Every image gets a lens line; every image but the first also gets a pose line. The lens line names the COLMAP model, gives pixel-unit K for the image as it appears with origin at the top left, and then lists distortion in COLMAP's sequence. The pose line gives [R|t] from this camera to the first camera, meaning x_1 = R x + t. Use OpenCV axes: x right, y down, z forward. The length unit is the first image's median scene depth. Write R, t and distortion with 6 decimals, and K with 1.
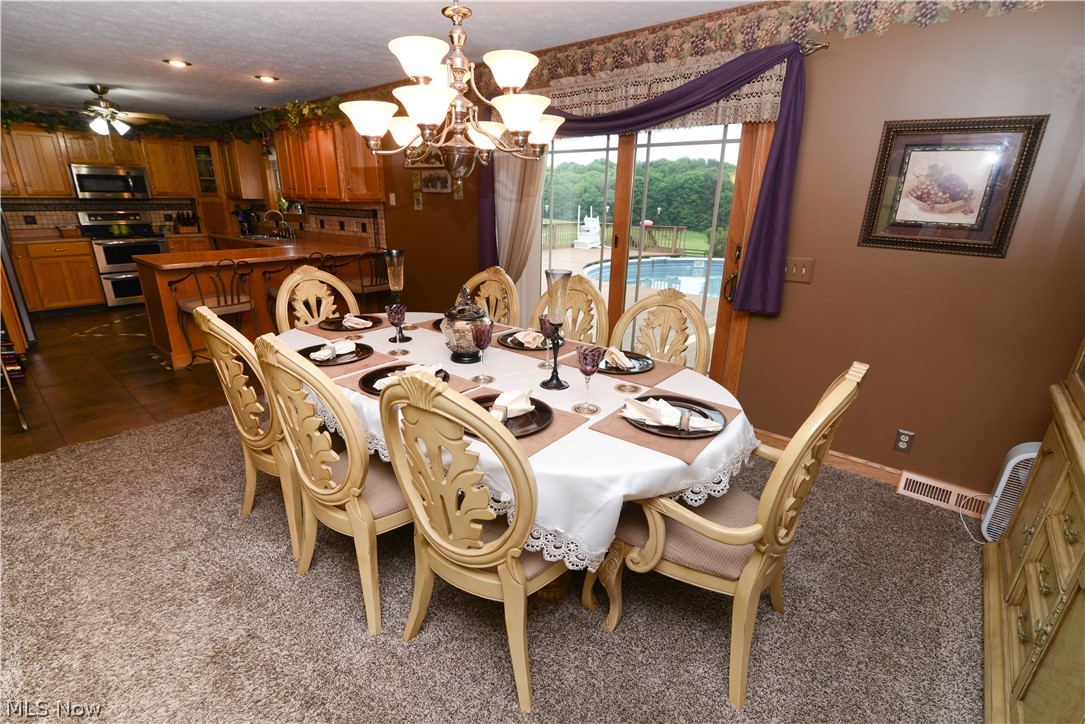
lens RADIAL K [[499.7, 0, 537.0], [0, 499.7, 361.9], [0, 0, 1]] dist [-0.005336, 0.000063]
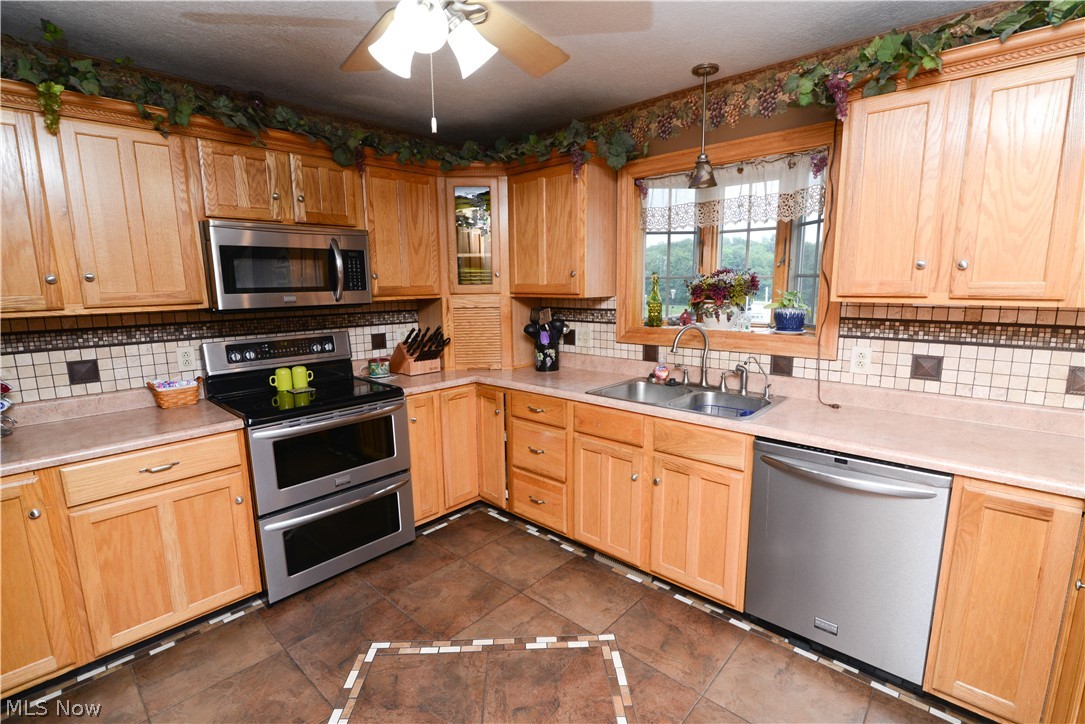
lens RADIAL K [[499.7, 0, 543.7], [0, 499.7, 360.7], [0, 0, 1]] dist [-0.005336, 0.000063]
pose [[0.999156, -0.023559, -0.033650, -0.660301], [0.018045, 0.987645, -0.155668, -0.227383], [0.036902, 0.154930, 0.987236, 0.641112]]
